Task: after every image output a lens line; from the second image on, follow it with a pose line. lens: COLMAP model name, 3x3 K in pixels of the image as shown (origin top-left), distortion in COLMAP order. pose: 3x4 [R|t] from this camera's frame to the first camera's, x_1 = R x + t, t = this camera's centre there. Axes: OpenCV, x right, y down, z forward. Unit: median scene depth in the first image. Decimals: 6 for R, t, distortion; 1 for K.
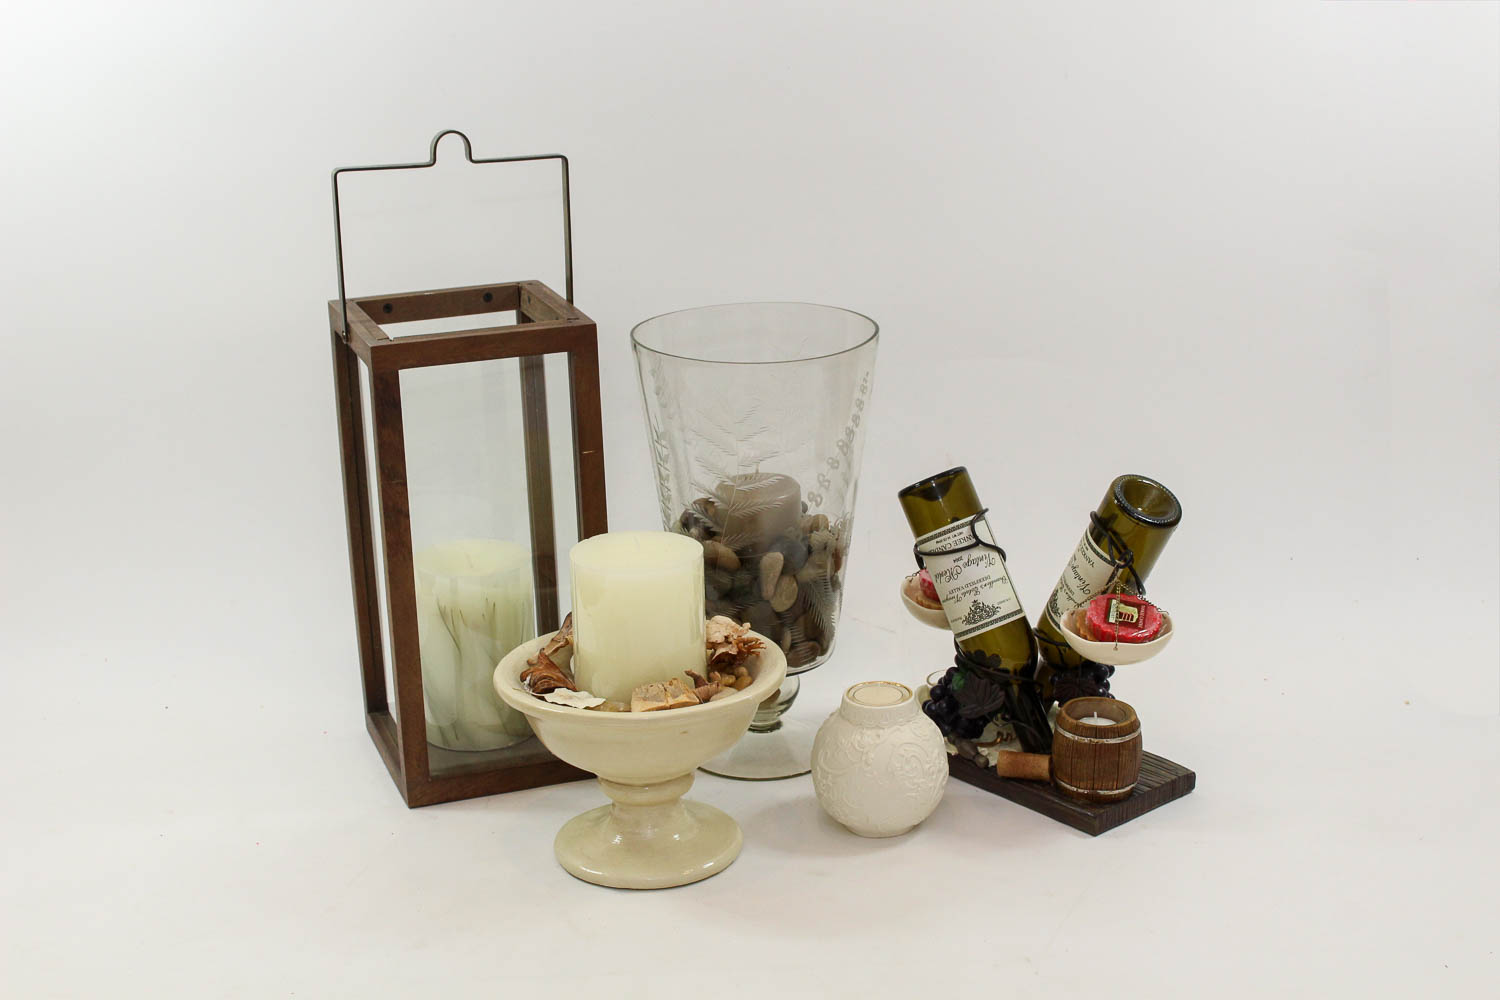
lens RADIAL K [[2358.1, 0, 750.0], [0, 2358.1, 500.0], [0, 0, 1]] dist [0.018250, 0.011102]
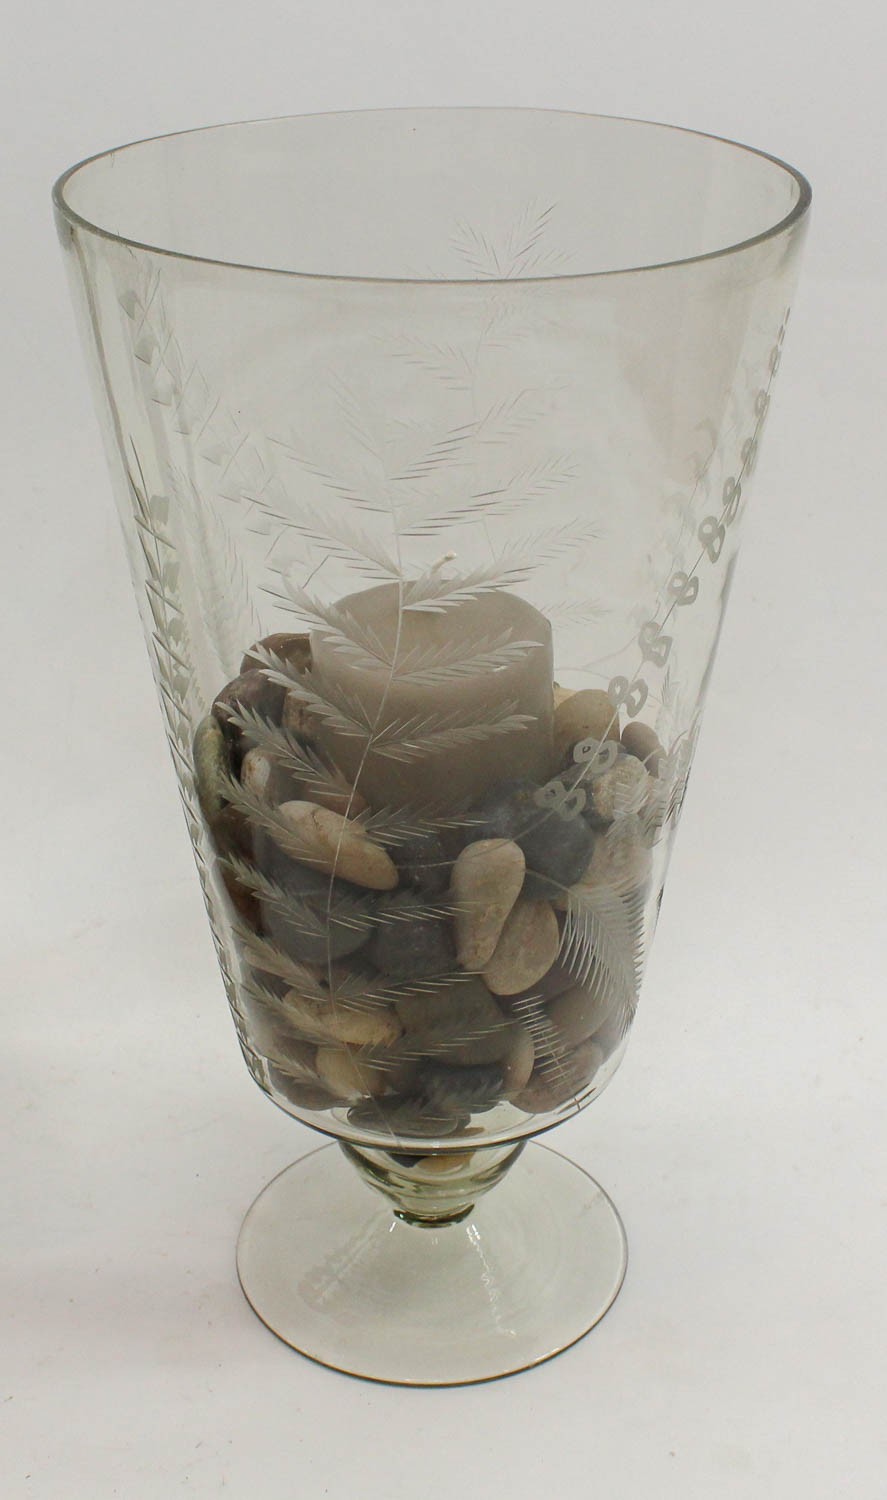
lens RADIAL K [[1968.5, 0, 443.5], [0, 1968.5, 750.0], [0, 0, 1]] dist [-0.160650, 0.002568]
pose [[0.996024, -0.021202, 0.086524, -0.021759], [0.006116, 0.985247, 0.171026, -0.039701], [-0.088874, -0.169817, 0.981460, 0.720592]]
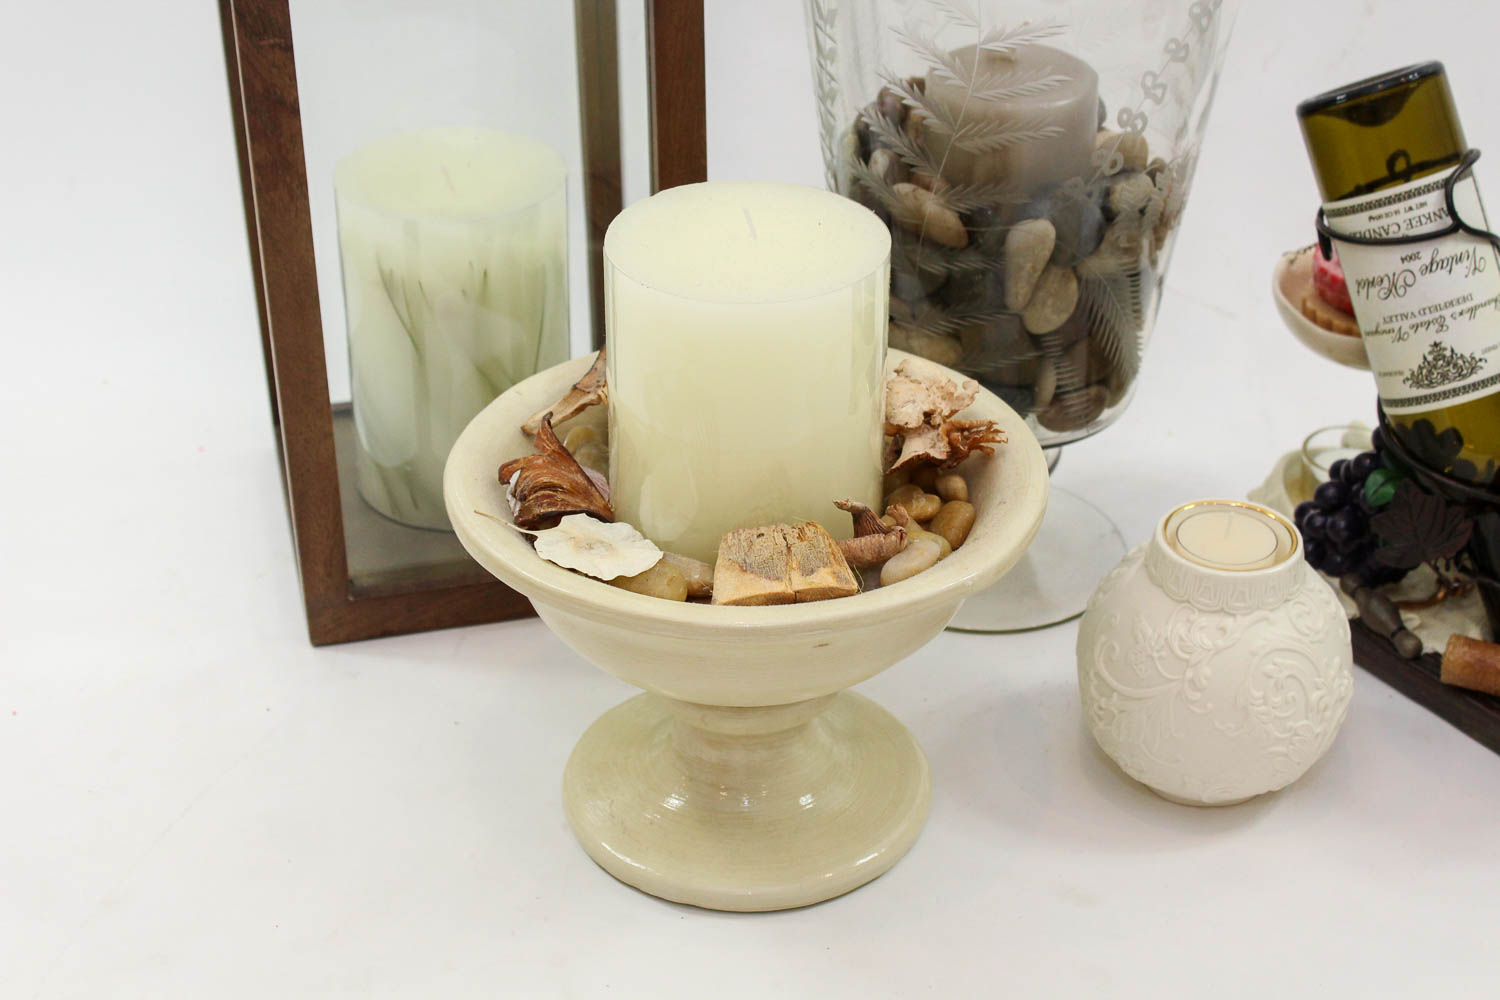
lens RADIAL K [[2499.3, 0, 750.9], [0, 2499.3, 474.4], [0, 0, 1]] dist [0.008203, -0.051013]
pose [[0.994628, 0.074194, -0.072177, -0.007722], [-0.055031, 0.969614, 0.238369, -0.047694], [0.087670, -0.233117, 0.968489, 0.472804]]
